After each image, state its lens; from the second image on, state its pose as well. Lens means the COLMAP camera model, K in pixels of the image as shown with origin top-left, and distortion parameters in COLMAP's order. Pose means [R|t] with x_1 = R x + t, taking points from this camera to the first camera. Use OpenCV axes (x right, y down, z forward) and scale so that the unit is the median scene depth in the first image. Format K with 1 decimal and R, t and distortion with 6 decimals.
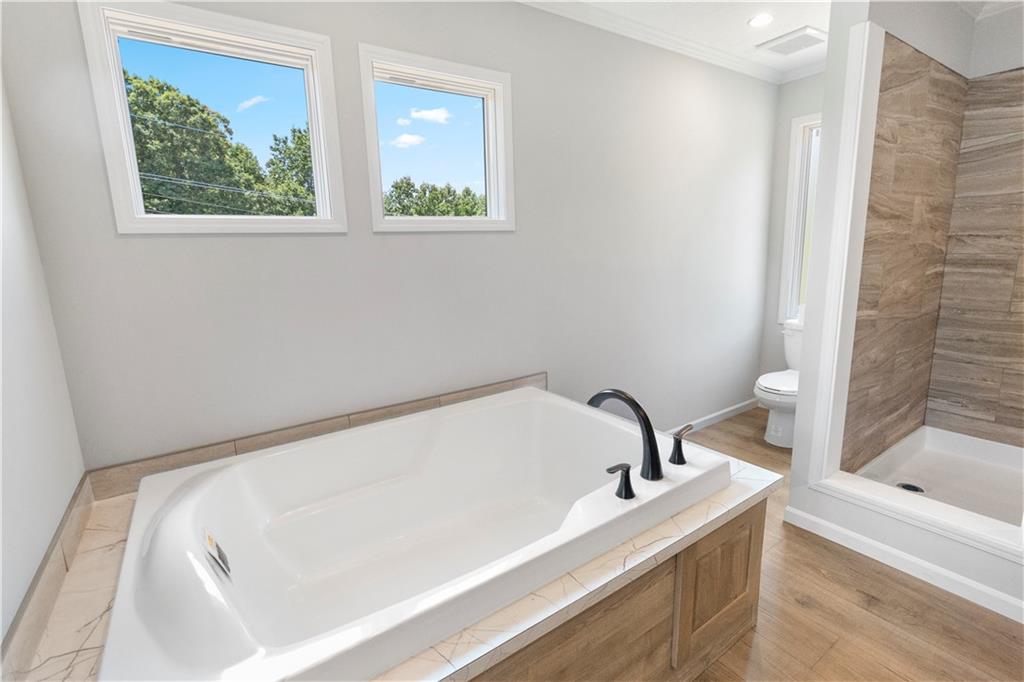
lens RADIAL K [[465.7, 0, 522.4], [0, 465.7, 331.5], [0, 0, 1]] dist [0.000780, 0.000006]
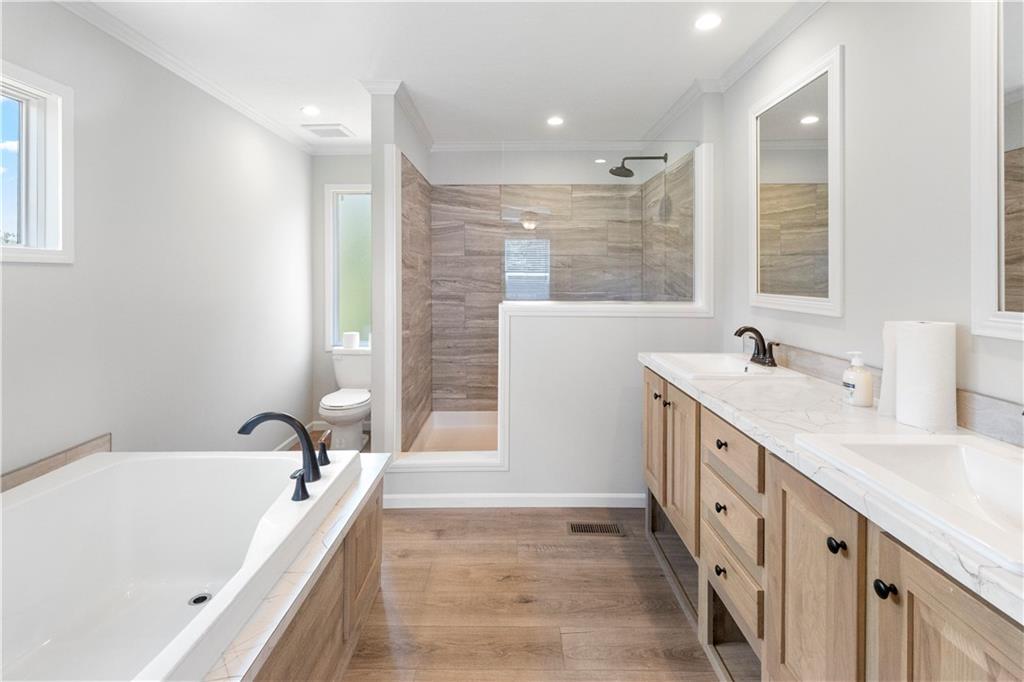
lens RADIAL K [[485.1, 0, 508.8], [0, 485.1, 280.0], [0, 0, 1]] dist [0.001227, 0.000054]
pose [[0.571096, 0.021069, 0.820613, -0.273528], [0.135148, 0.983616, -0.119309, 0.019634], [-0.809682, 0.179041, 0.558892, -0.102561]]
